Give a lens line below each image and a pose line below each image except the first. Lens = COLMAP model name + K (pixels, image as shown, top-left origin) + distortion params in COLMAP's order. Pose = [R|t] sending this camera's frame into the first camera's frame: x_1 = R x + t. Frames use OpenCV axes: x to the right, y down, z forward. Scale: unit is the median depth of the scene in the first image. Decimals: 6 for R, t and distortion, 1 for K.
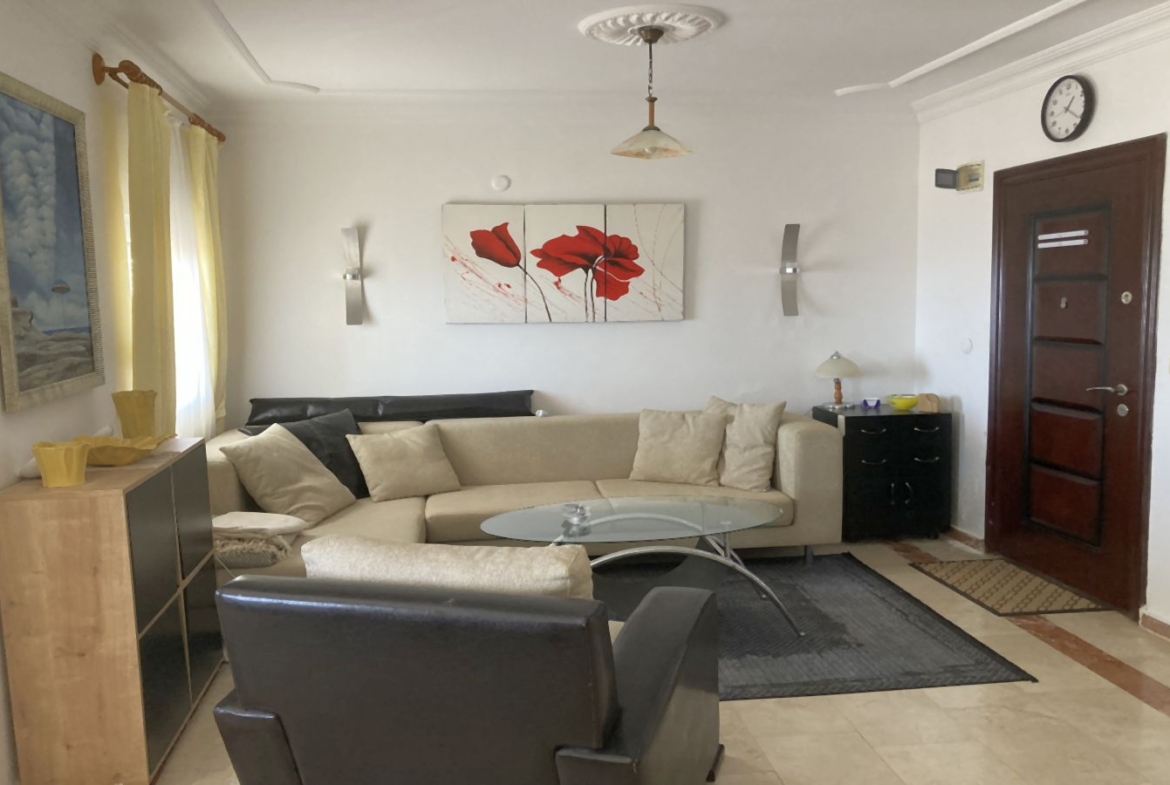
lens RADIAL K [[1010.1, 0, 587.0], [0, 1010.1, 420.1], [0, 0, 1]] dist [0.058153, -0.101916]
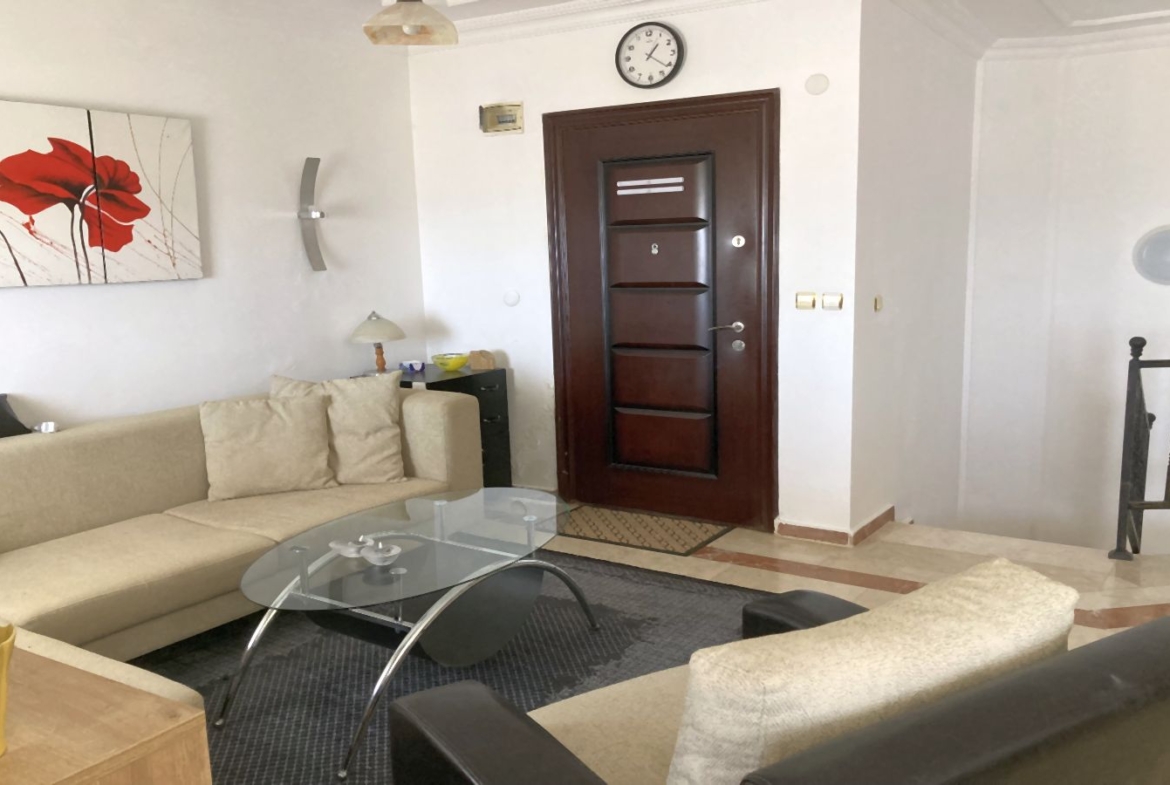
lens RADIAL K [[1005.9, 0, 586.1], [0, 1005.9, 438.6], [0, 0, 1]] dist [0.011651, 0.002313]
pose [[0.655708, -0.143995, 0.741156, -0.302863], [0.106152, 0.989476, 0.098326, -0.026449], [-0.747515, 0.014202, 0.664093, 0.312218]]
